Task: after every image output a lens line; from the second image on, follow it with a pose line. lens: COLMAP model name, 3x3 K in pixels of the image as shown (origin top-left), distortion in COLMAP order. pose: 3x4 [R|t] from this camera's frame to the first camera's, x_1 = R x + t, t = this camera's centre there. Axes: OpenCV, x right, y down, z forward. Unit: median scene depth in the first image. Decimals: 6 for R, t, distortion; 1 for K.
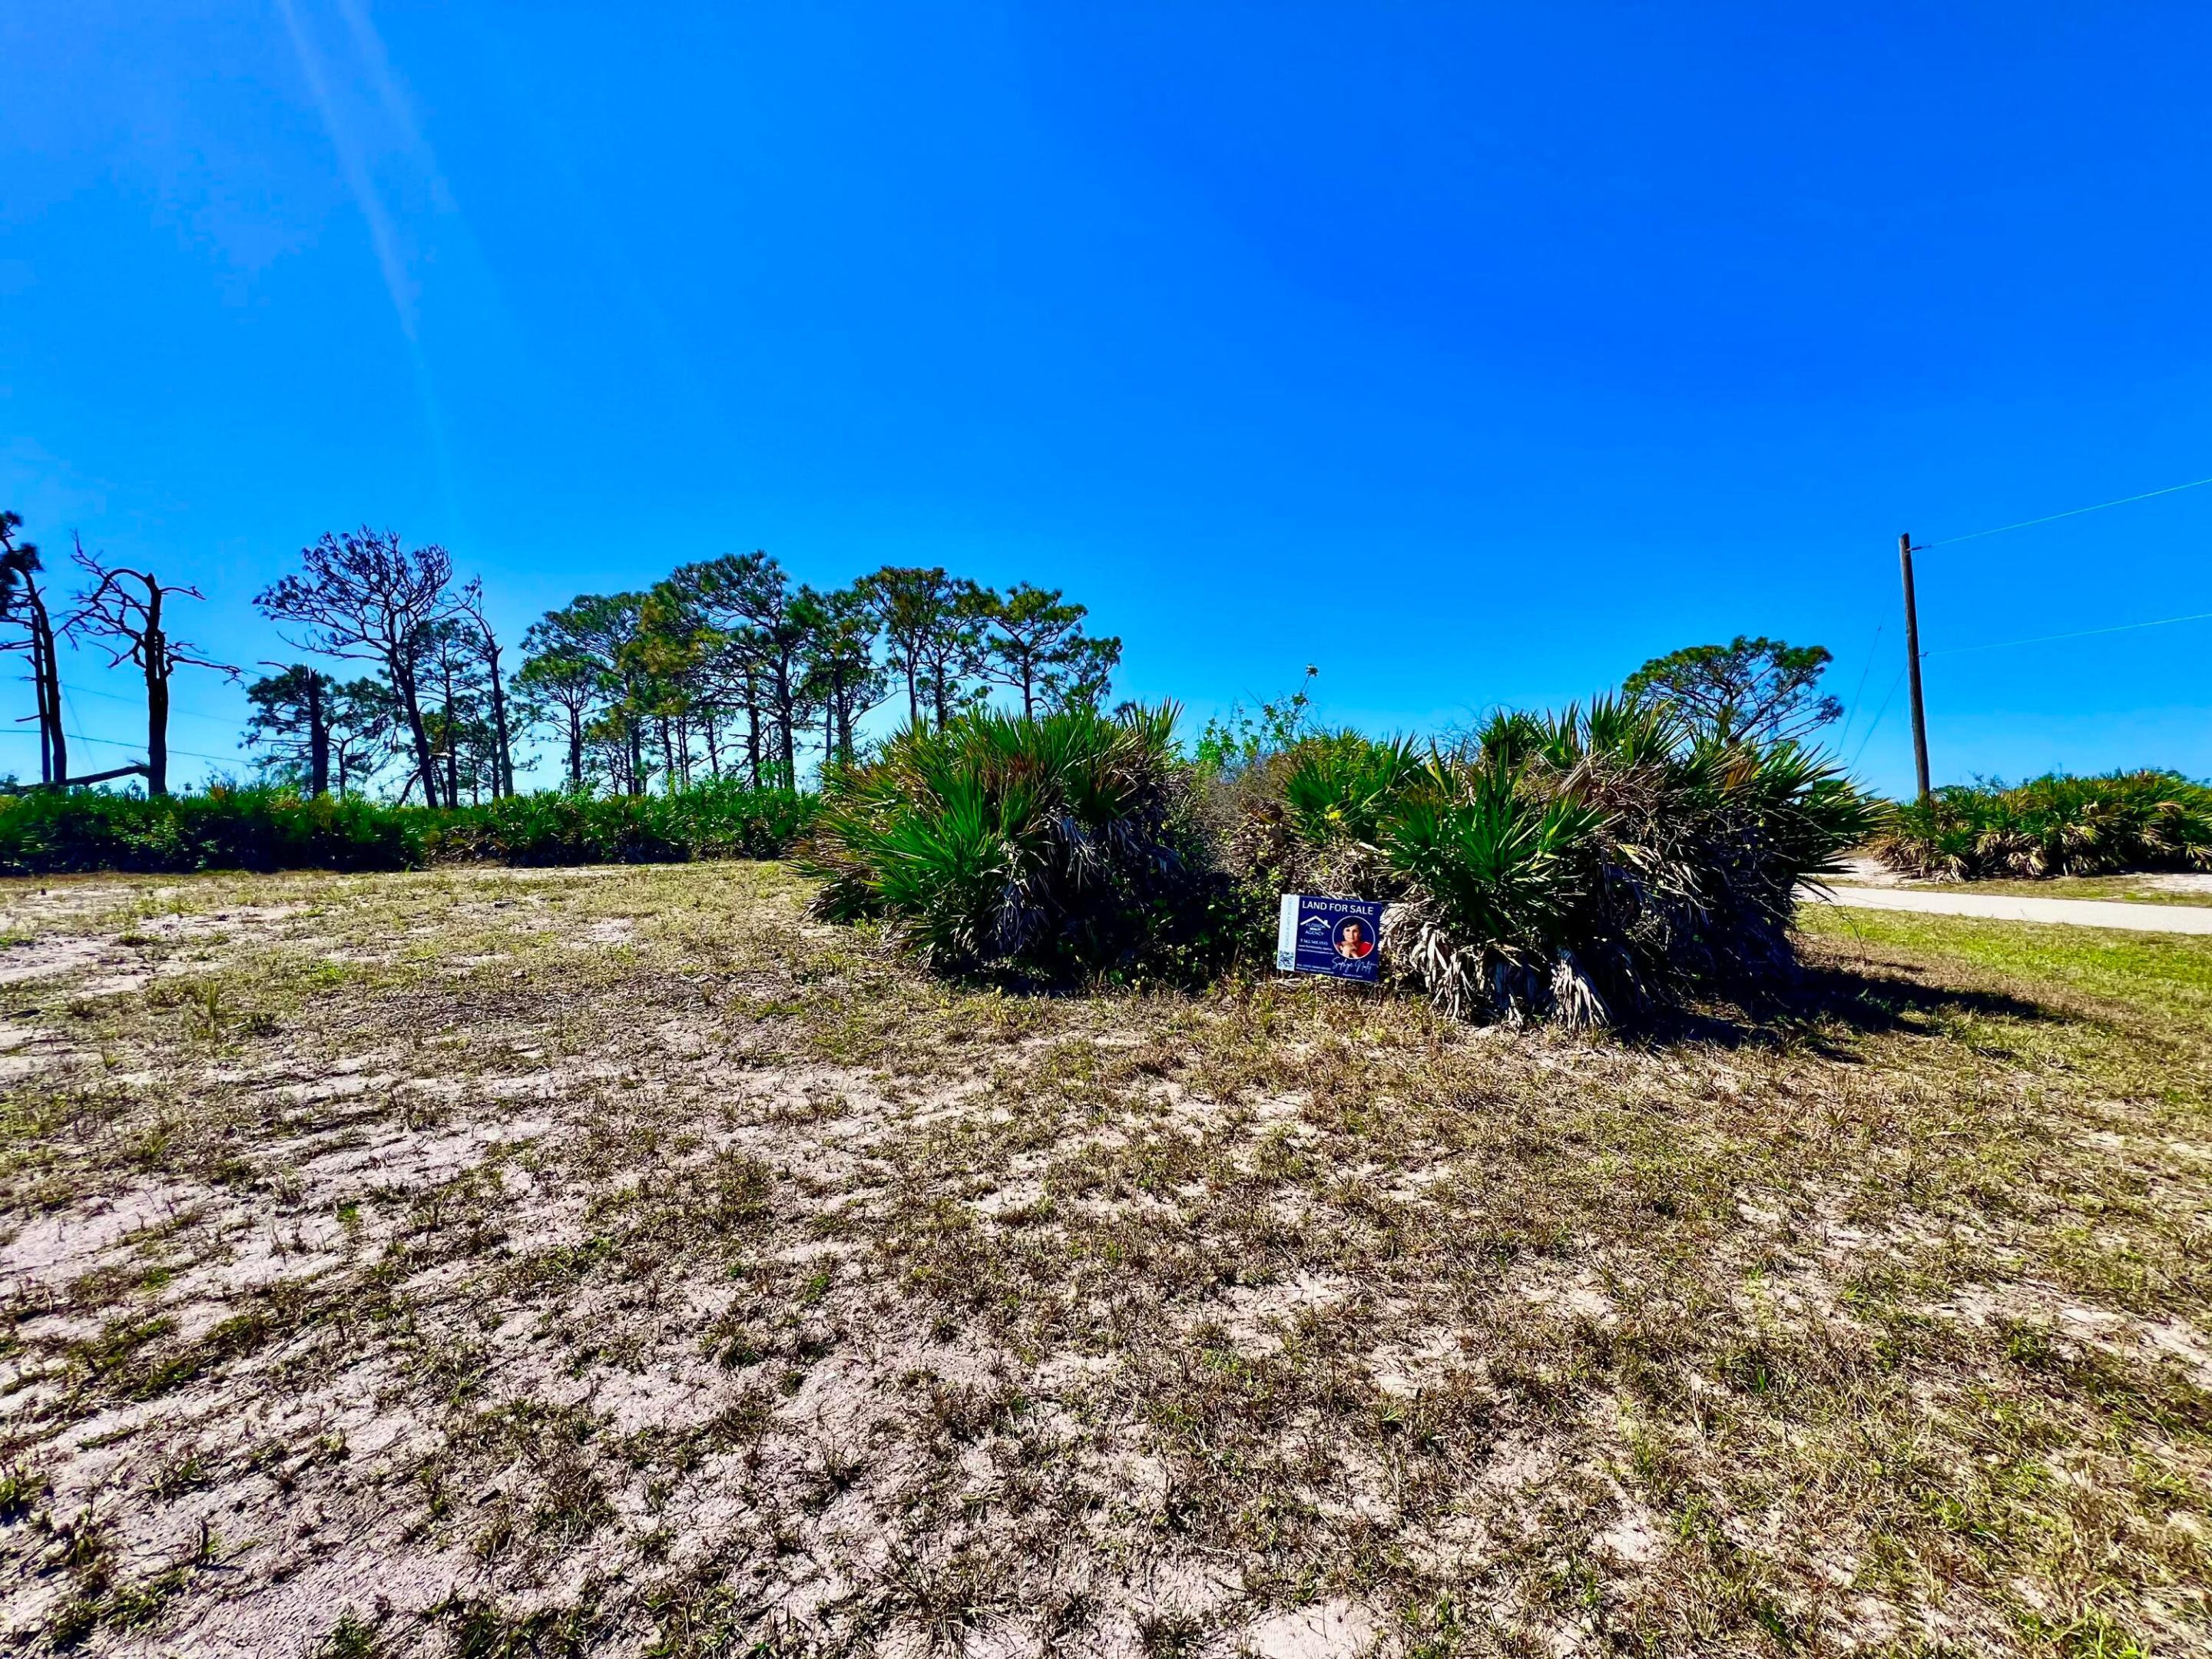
lens RADIAL K [[877.5, 0, 1108.2], [0, 877.5, 829.7], [0, 0, 1]] dist [-0.002130, 0.000457]
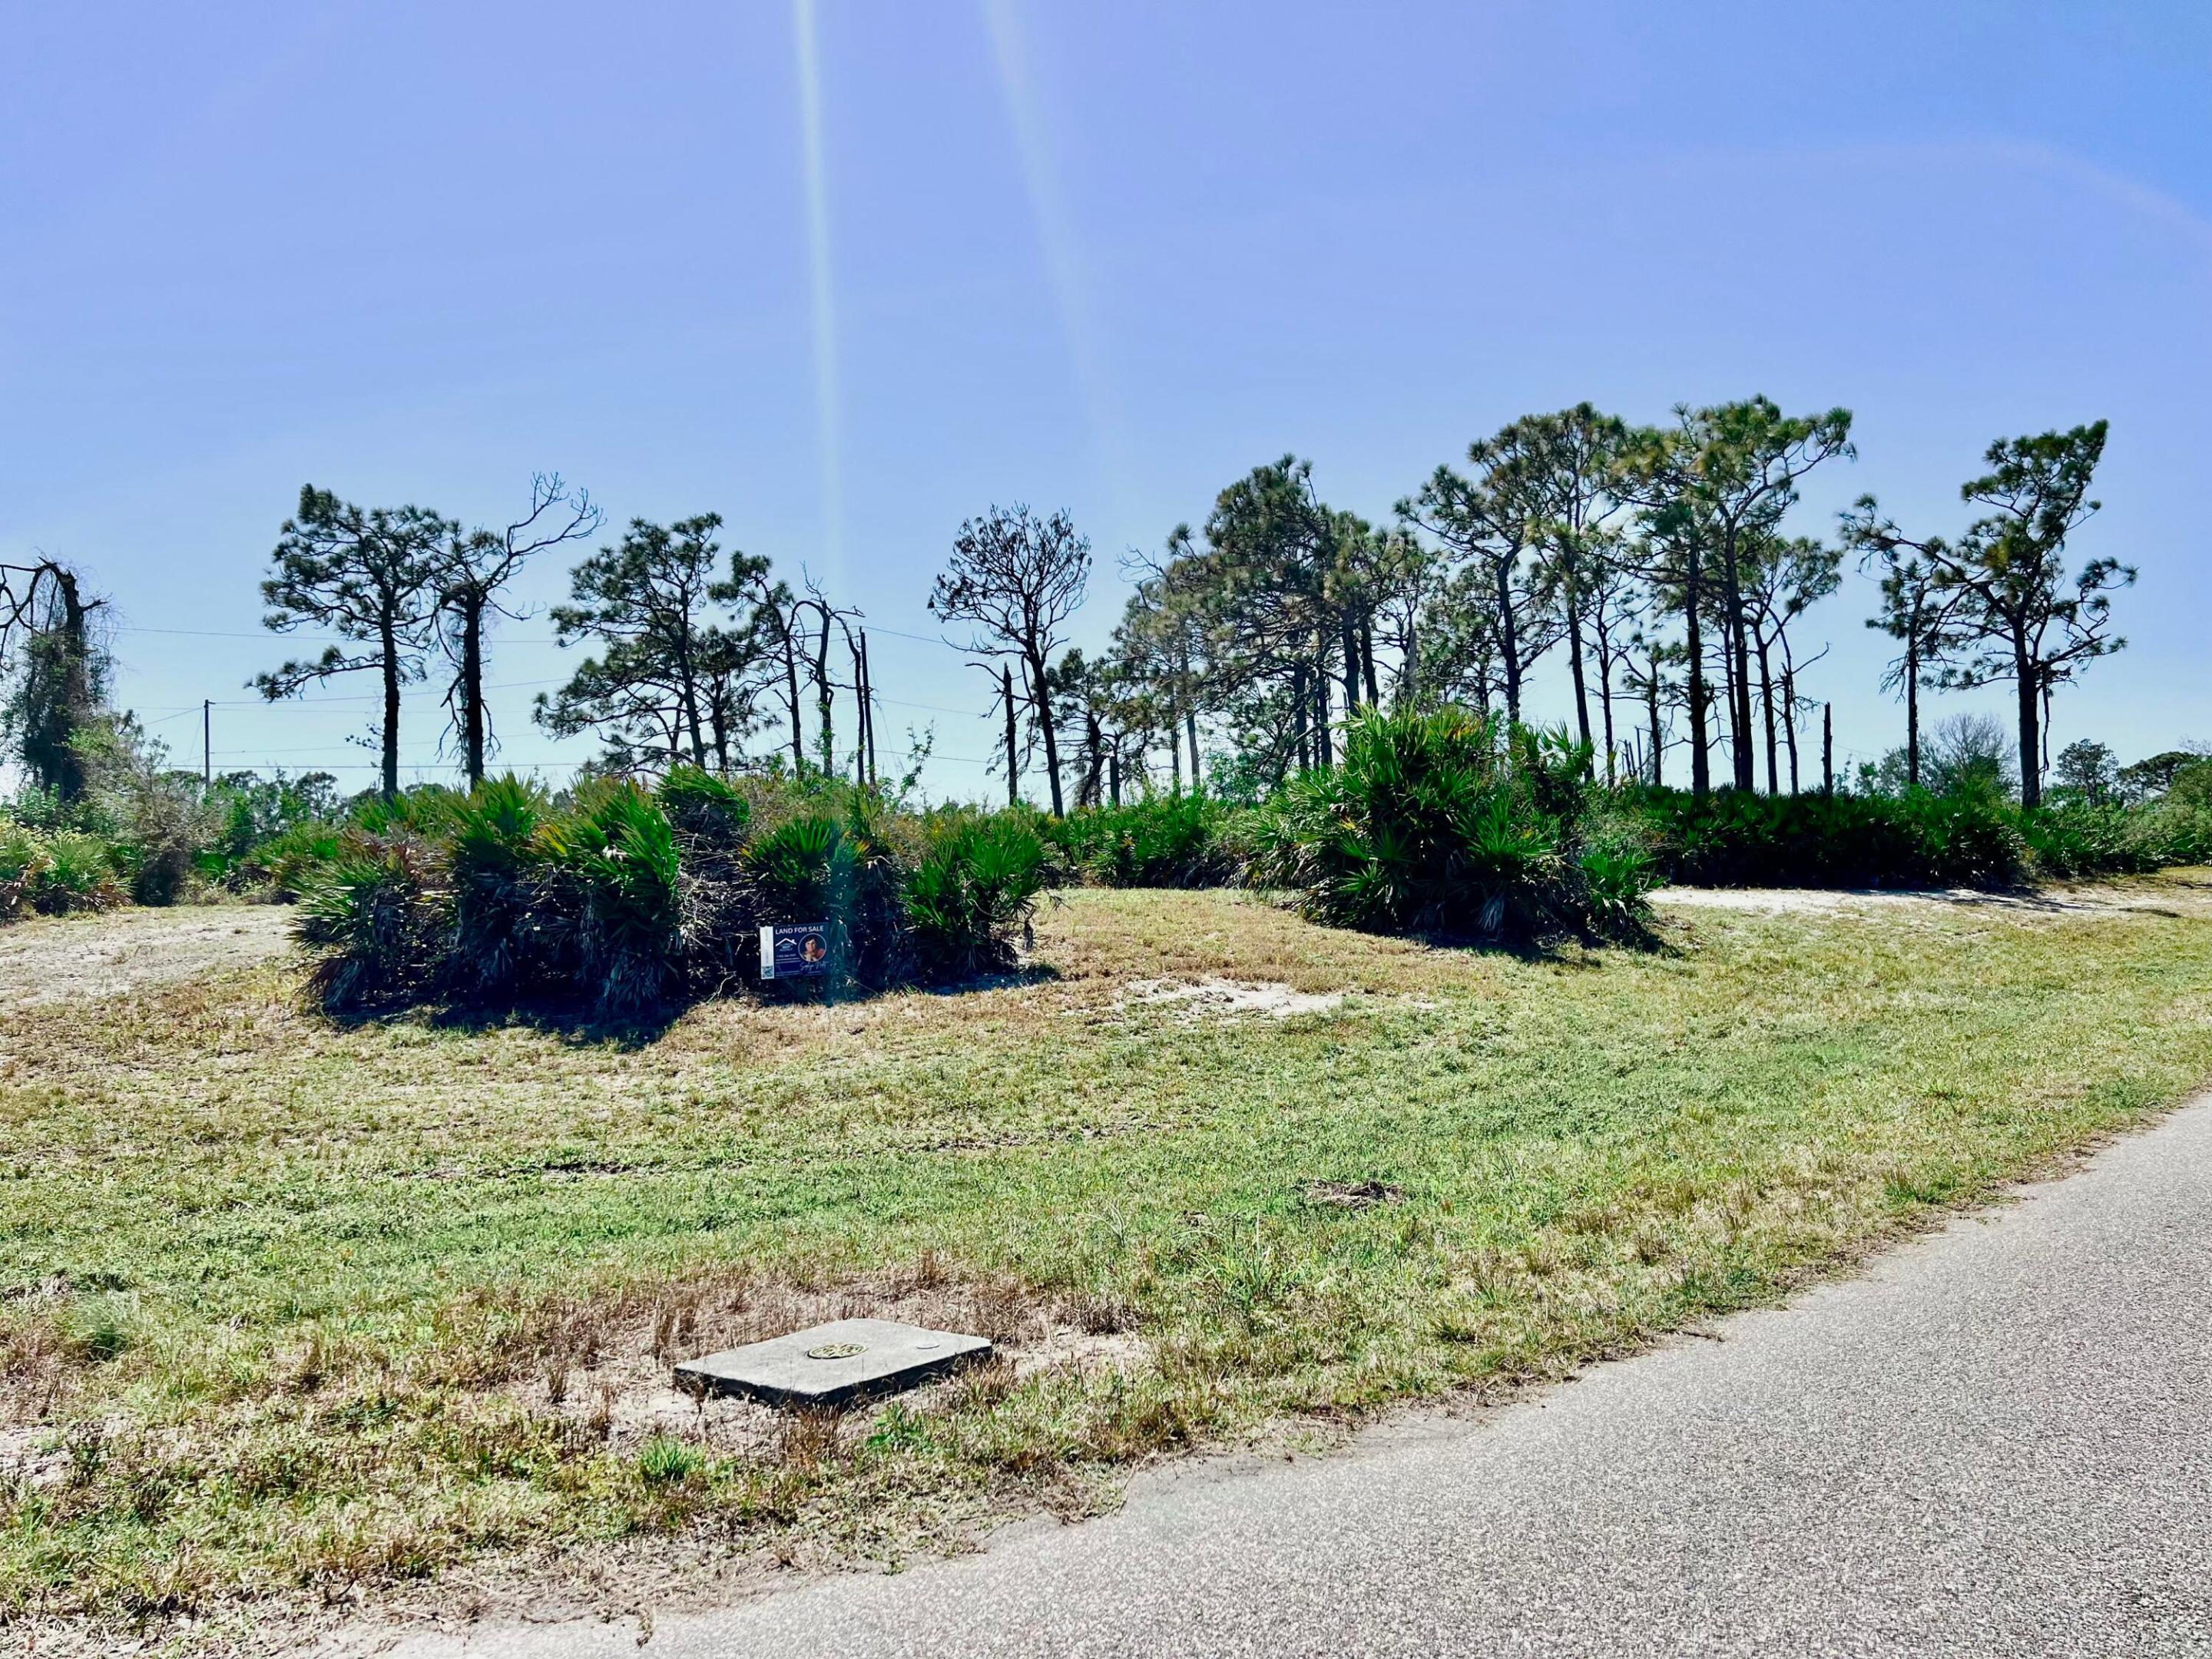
lens RADIAL K [[1618.0, 0, 1096.7], [0, 1618.0, 837.9], [0, 0, 1]] dist [0.002452, -0.003670]
pose [[0.637258, -0.013357, -0.770535, 0.711661], [0.019658, 0.999806, -0.001074, -0.009459], [0.770400, -0.014463, 0.637397, 0.043239]]
